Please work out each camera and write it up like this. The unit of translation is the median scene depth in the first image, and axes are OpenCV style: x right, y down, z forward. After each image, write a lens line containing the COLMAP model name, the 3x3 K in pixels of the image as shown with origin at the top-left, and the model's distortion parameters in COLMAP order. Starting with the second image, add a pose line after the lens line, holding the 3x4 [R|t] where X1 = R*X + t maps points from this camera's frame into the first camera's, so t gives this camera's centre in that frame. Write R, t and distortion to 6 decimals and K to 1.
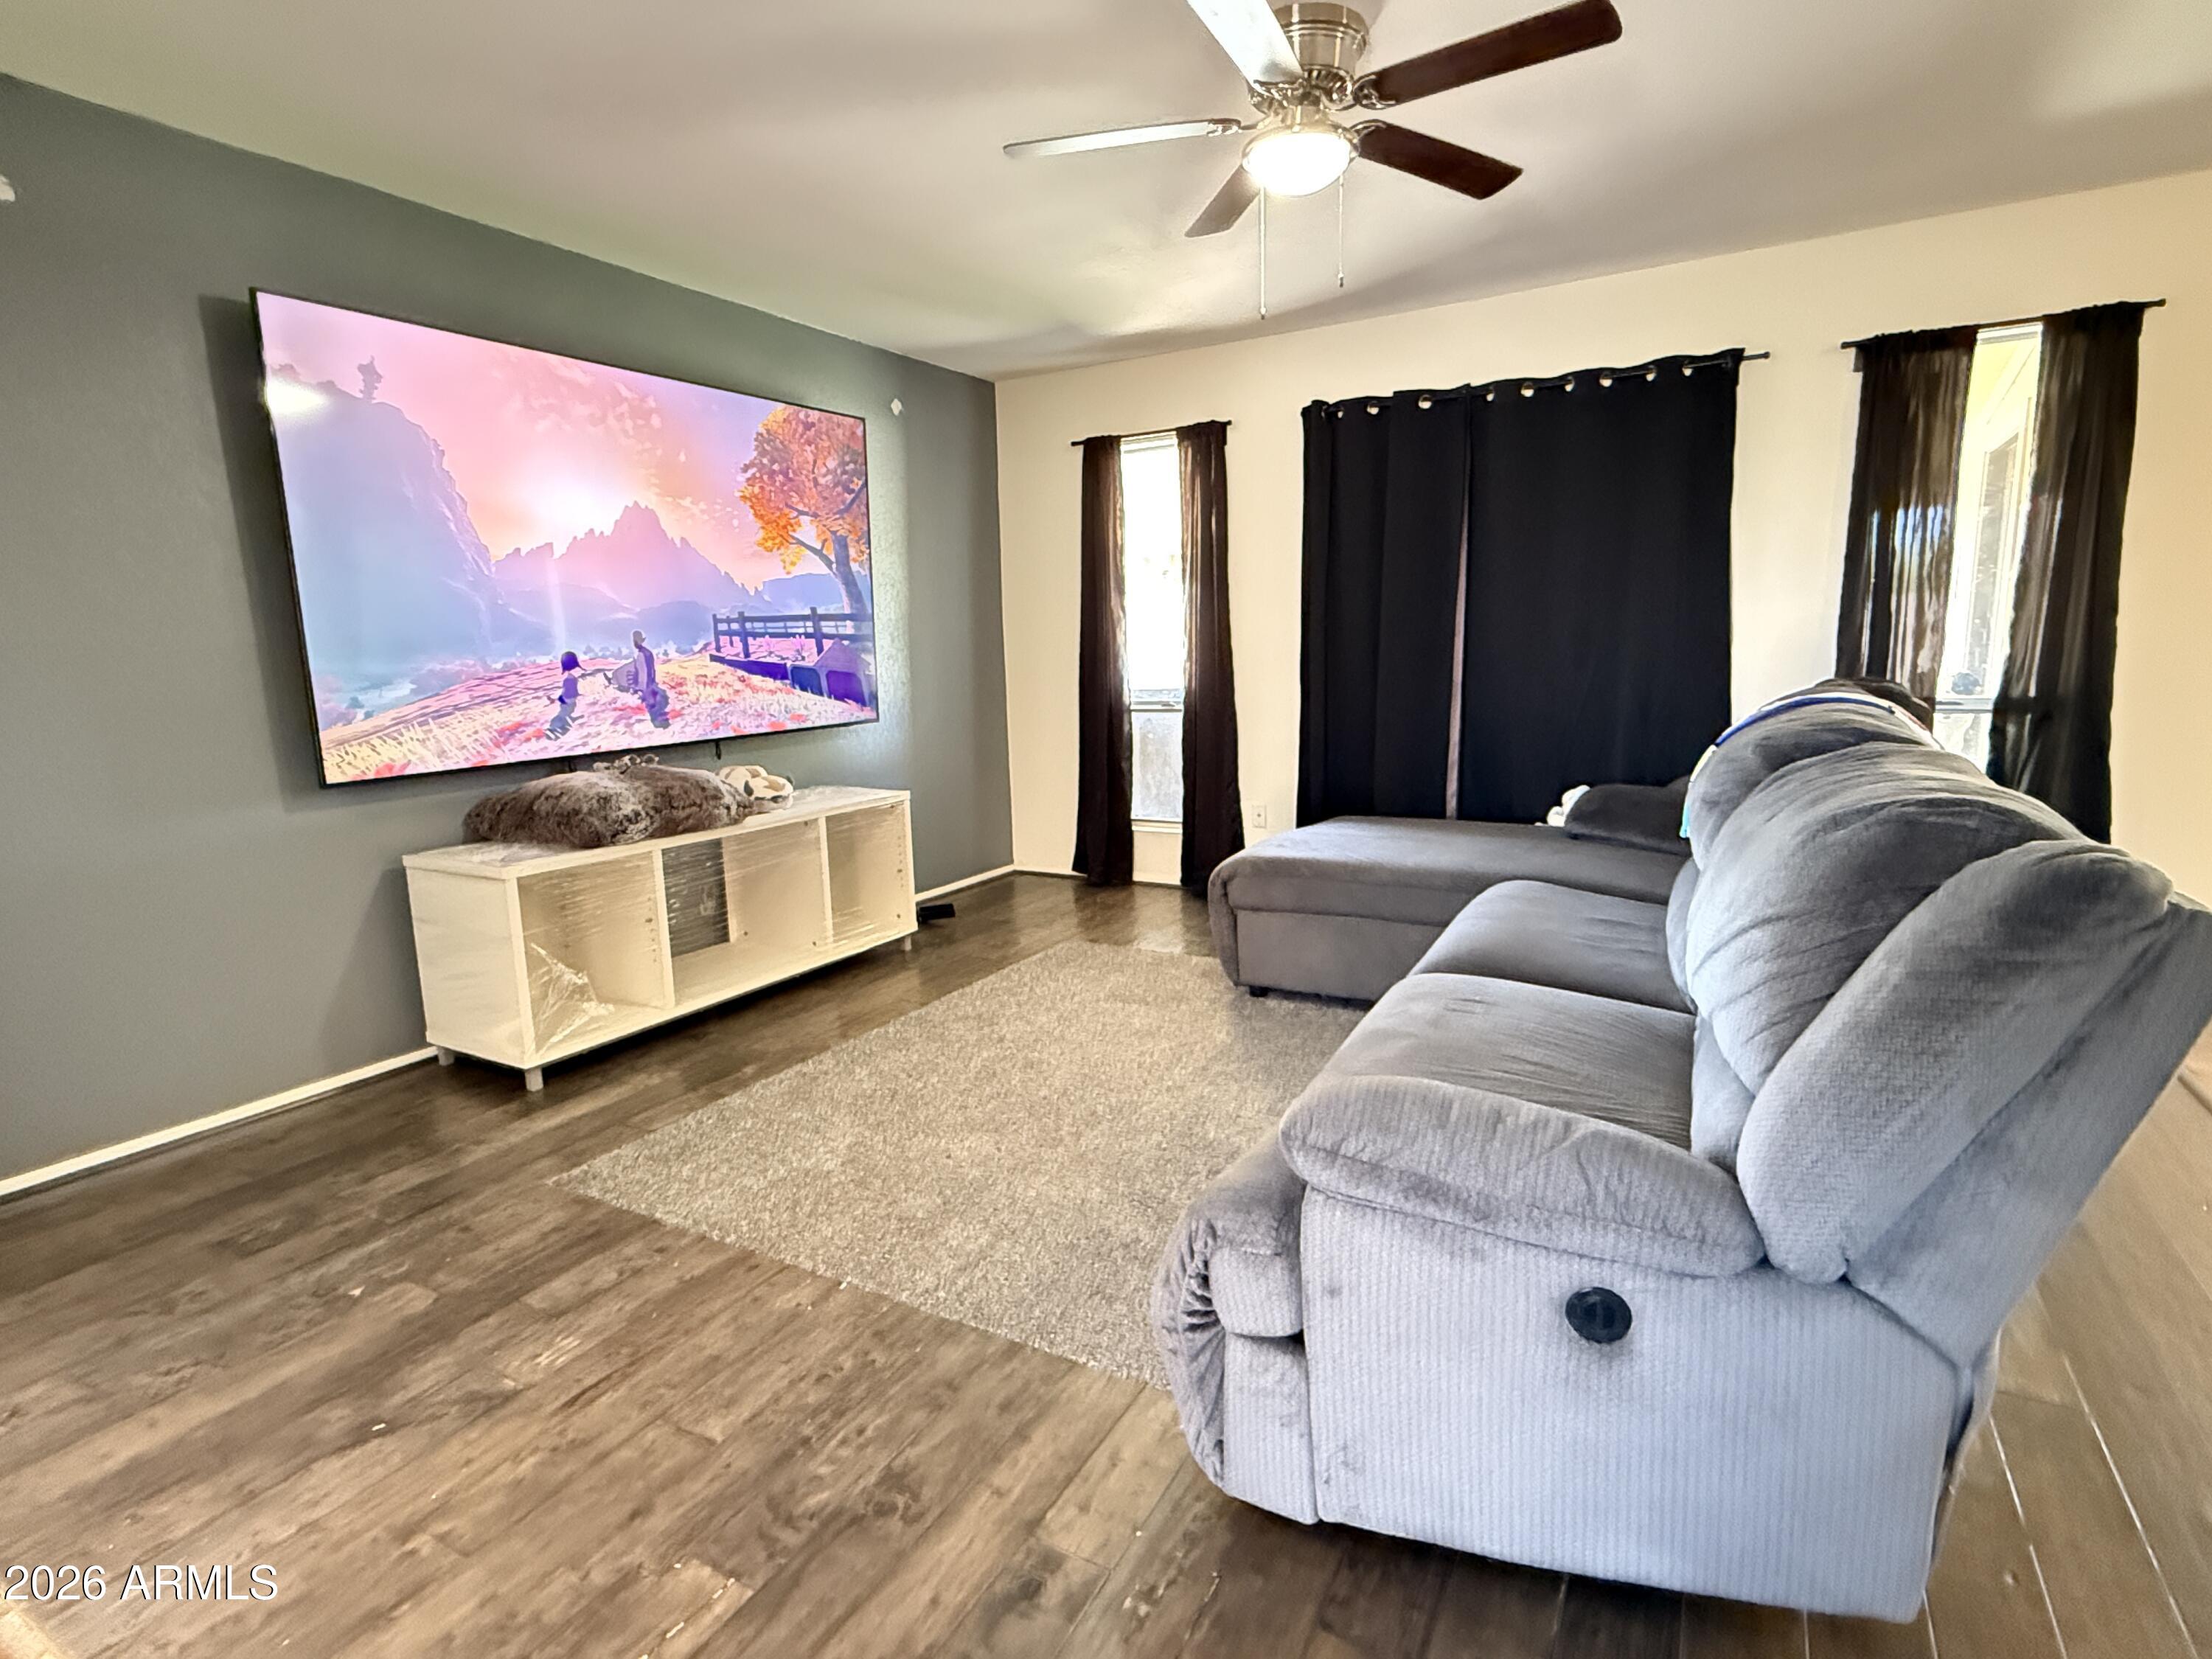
lens RADIAL K [[1123.1, 0, 1099.6], [0, 1123.1, 827.9], [0, 0, 1]] dist [0.003337, -0.000851]
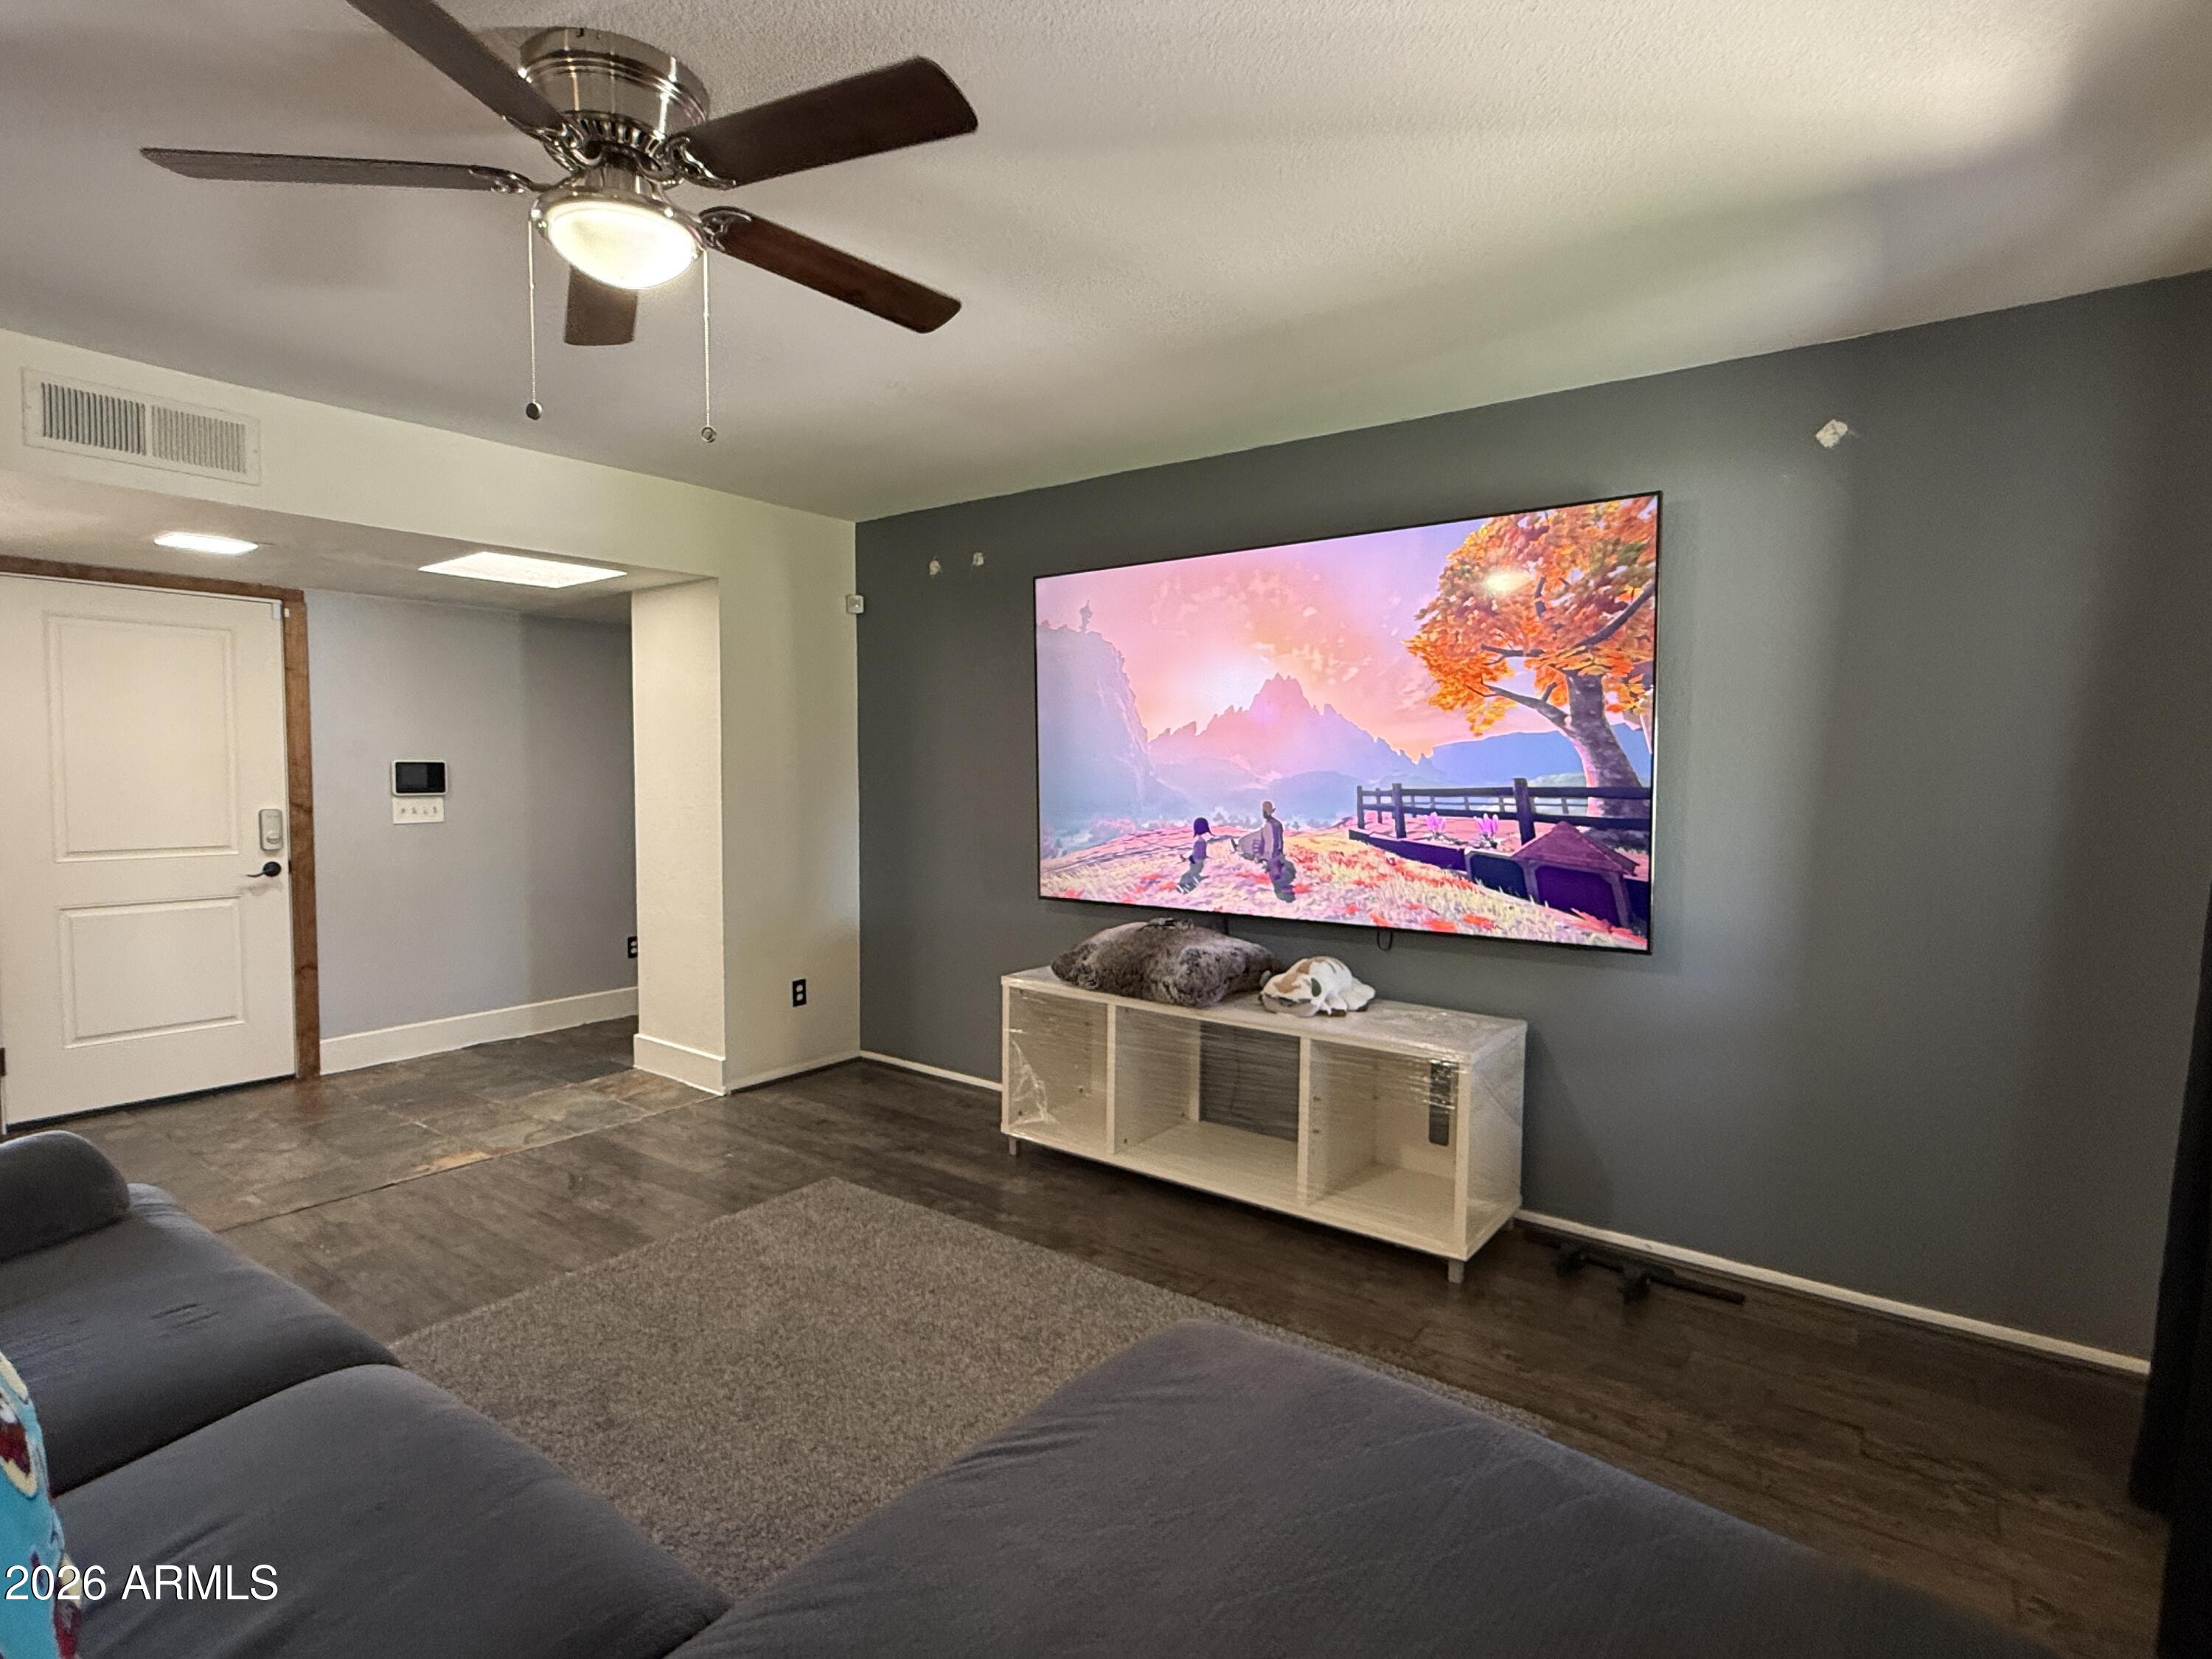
lens RADIAL K [[1123.1, 0, 1100.7], [0, 1123.1, 833.0], [0, 0, 1]] dist [0.003337, -0.000851]
pose [[-0.120132, 0.086417, -0.988990, 0.574895], [-0.165814, 0.980464, 0.105813, -0.221205], [0.978813, 0.176700, -0.103456, 0.931408]]
